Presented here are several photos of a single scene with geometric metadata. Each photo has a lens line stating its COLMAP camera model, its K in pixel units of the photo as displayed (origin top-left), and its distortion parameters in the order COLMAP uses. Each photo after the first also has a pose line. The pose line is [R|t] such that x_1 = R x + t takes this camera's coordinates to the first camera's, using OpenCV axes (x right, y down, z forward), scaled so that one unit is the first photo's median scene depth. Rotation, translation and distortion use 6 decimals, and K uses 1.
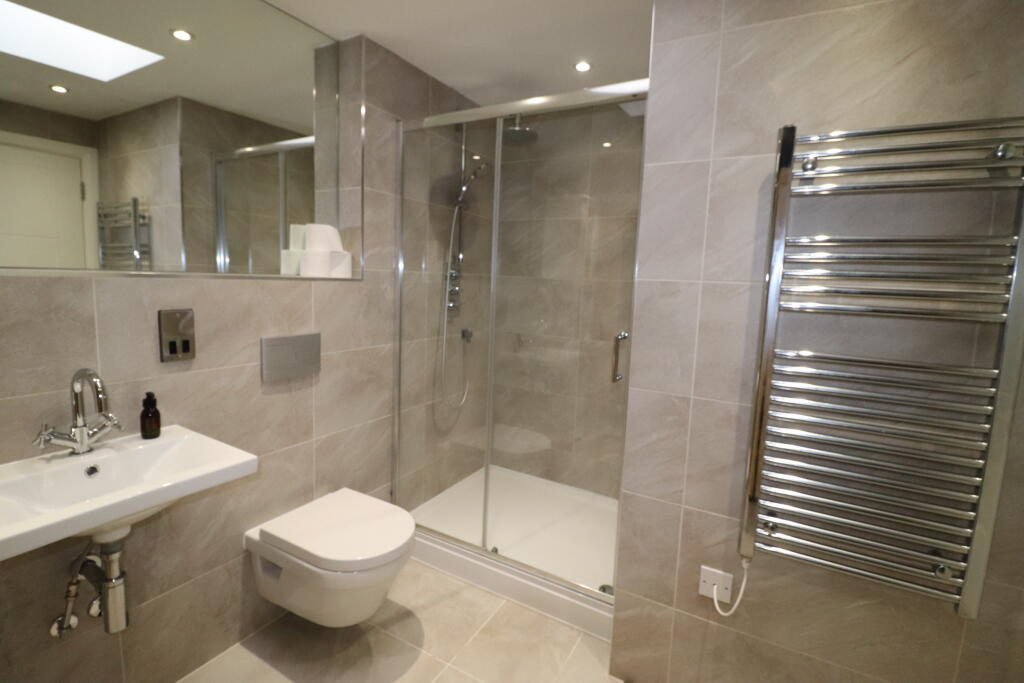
lens RADIAL K [[485.6, 0, 512.0], [0, 485.6, 341.5], [0, 0, 1]] dist [-0.000980, -0.000574]
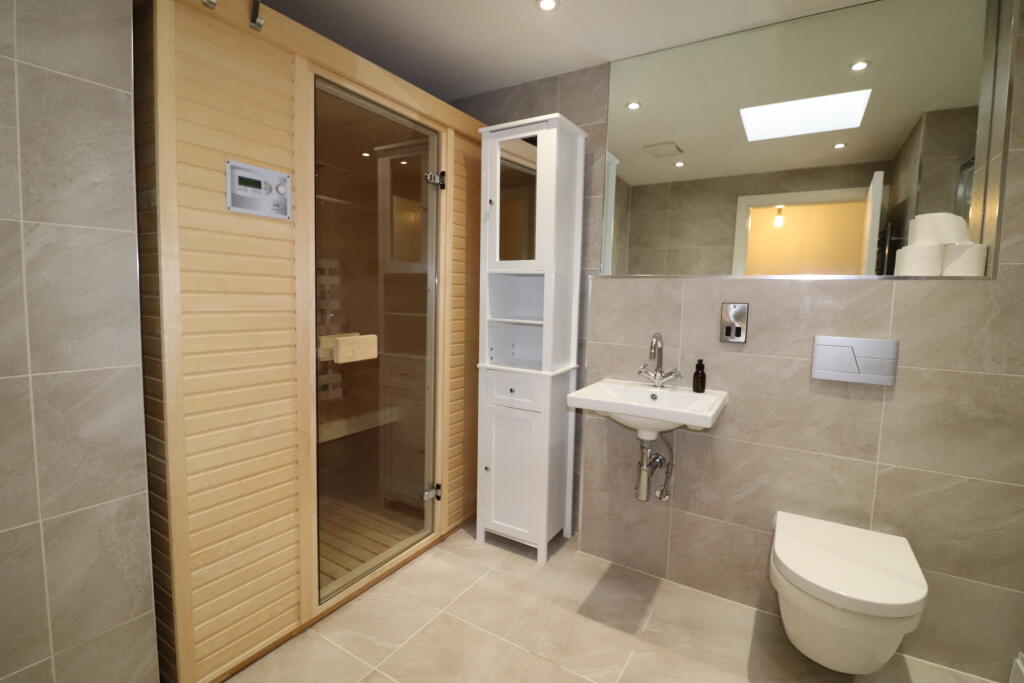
lens RADIAL K [[485.6, 0, 512.0], [0, 485.6, 341.5], [0, 0, 1]] dist [-0.000980, -0.000574]
pose [[-0.011689, 0.062982, -0.997946, 0.532793], [-0.156433, 0.985611, 0.064036, 0.040172], [0.987619, 0.156860, -0.001668, 0.376644]]
